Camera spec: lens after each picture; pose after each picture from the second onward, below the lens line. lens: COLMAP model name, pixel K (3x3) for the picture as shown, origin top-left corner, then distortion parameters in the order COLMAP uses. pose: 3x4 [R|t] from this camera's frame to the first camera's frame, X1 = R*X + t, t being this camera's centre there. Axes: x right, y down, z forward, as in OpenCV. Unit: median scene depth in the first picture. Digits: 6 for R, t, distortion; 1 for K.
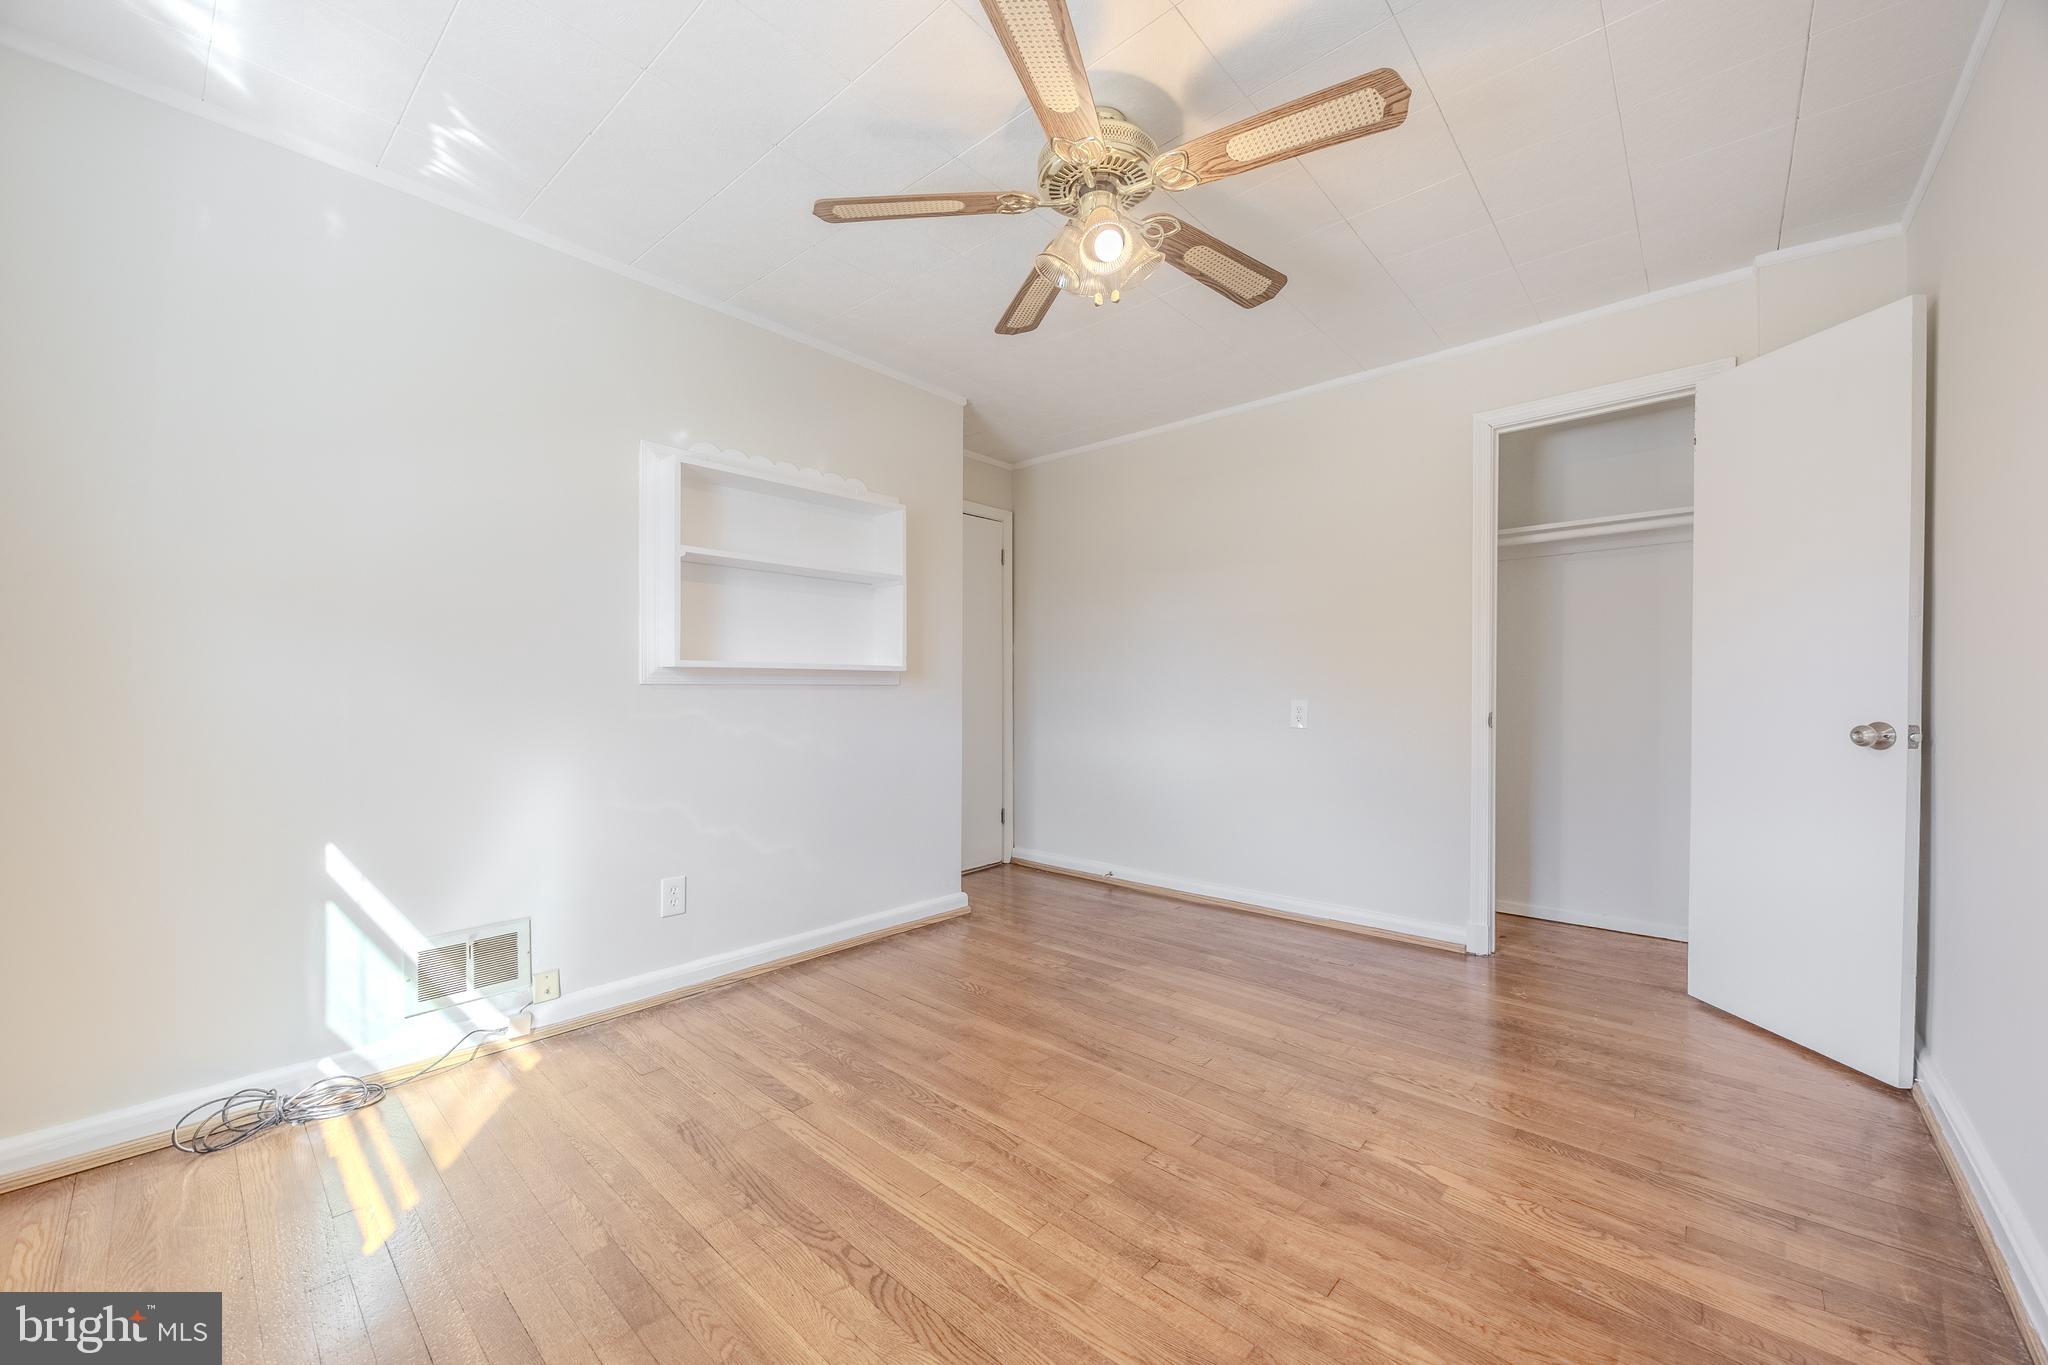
lens RADIAL K [[780.9, 0, 1015.6], [0, 780.9, 688.7], [0, 0, 1]] dist [-0.002003, -0.000226]
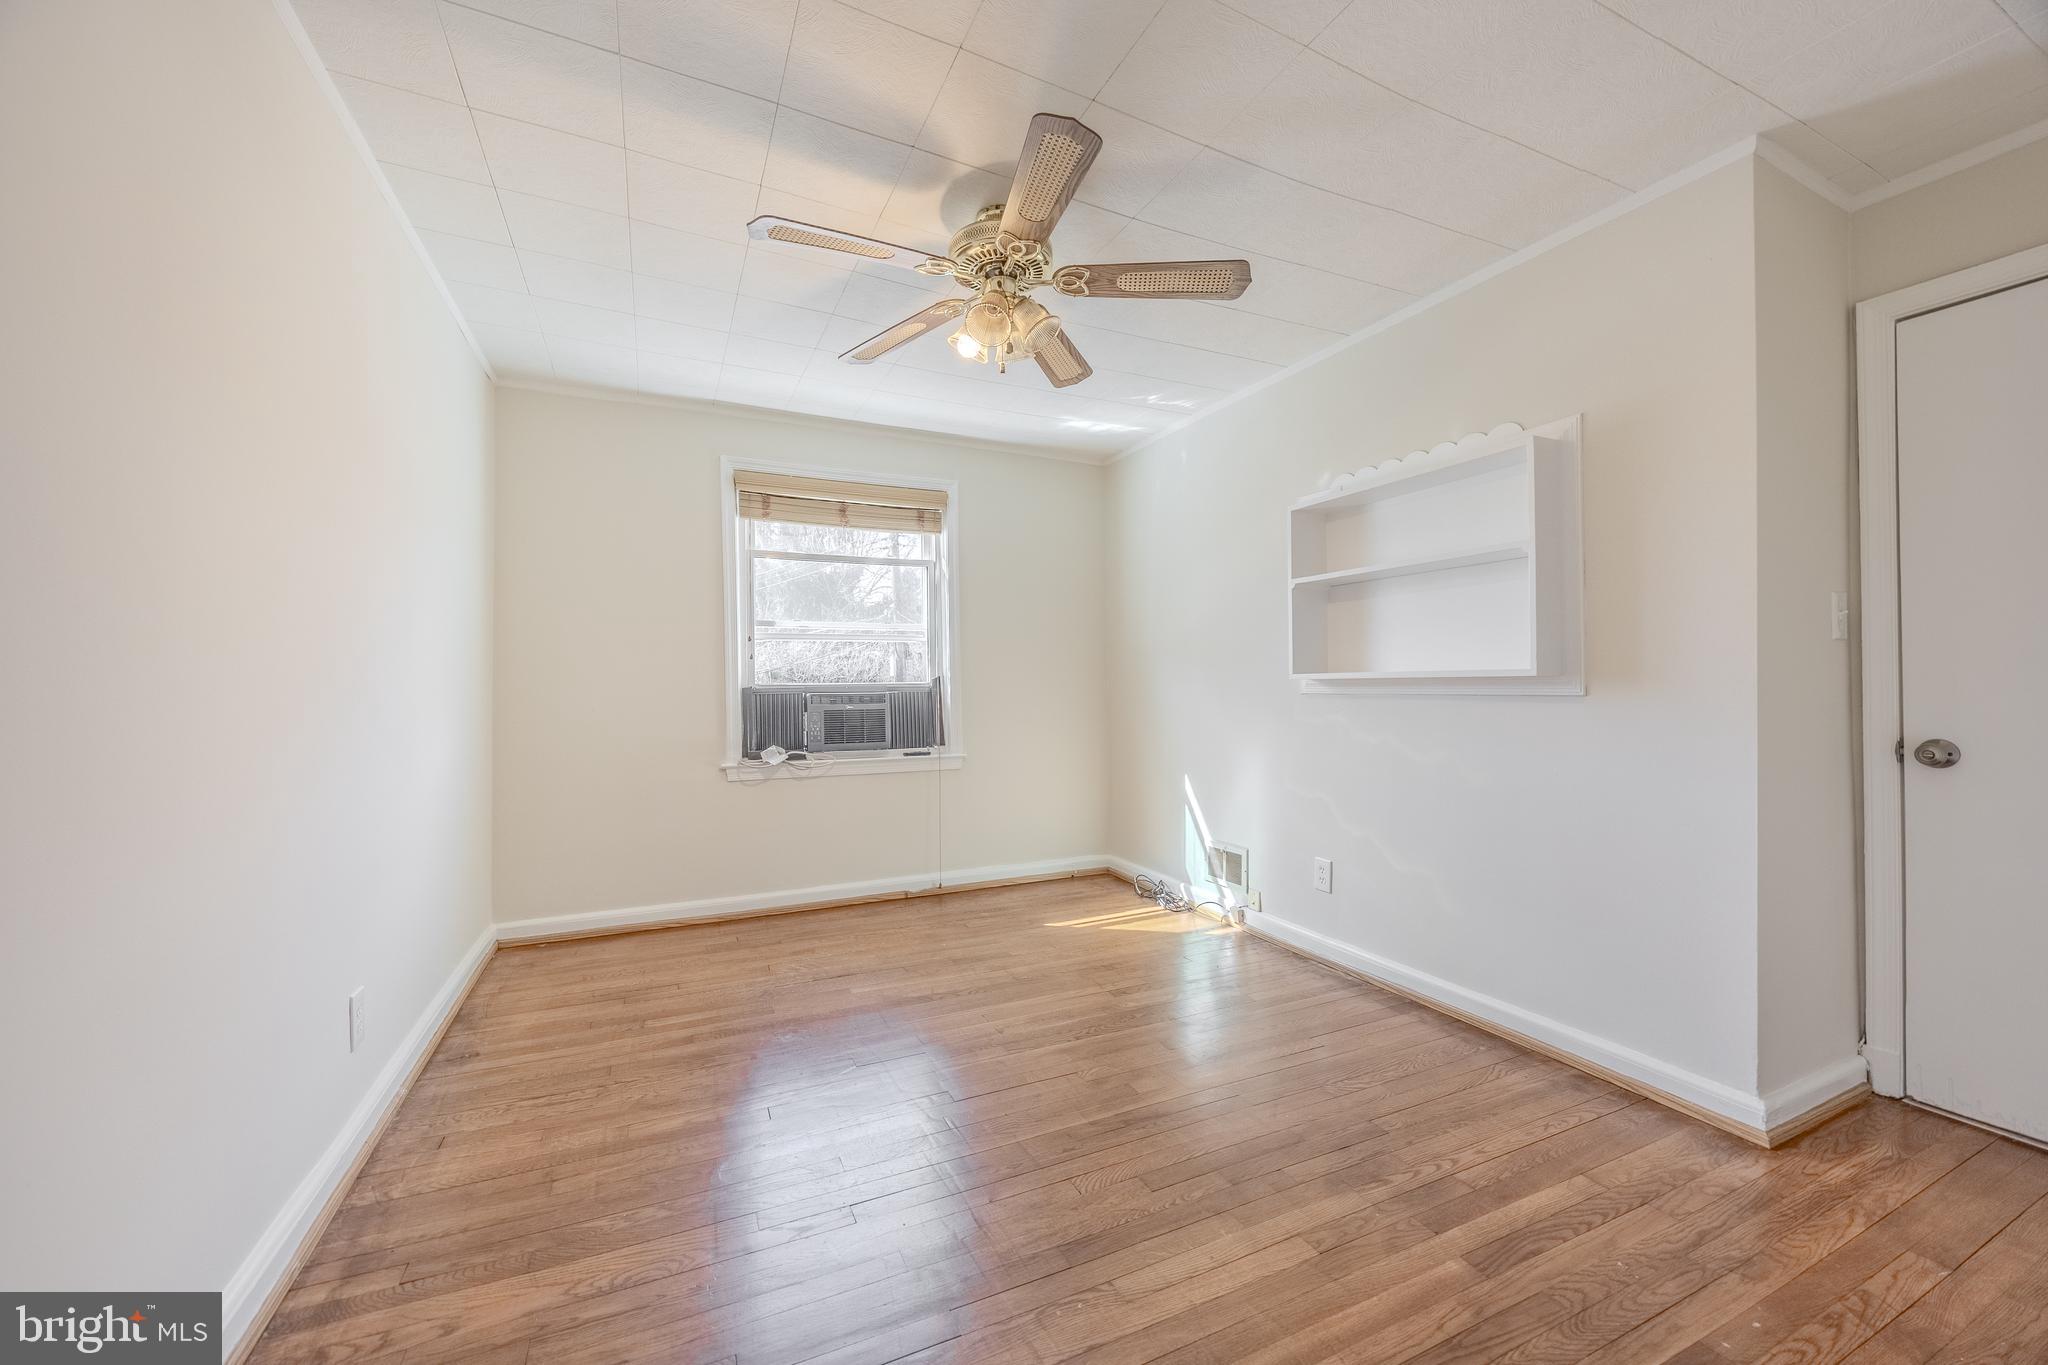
lens RADIAL K [[781.6, 0, 1023.6], [0, 781.6, 688.2], [0, 0, 1]] dist [0.000314, 0.000081]
pose [[-0.383771, 0.002928, -0.923424, 0.976629], [0.003170, 0.999993, 0.001853, -0.020877], [0.923423, -0.002216, -0.383778, 1.241449]]
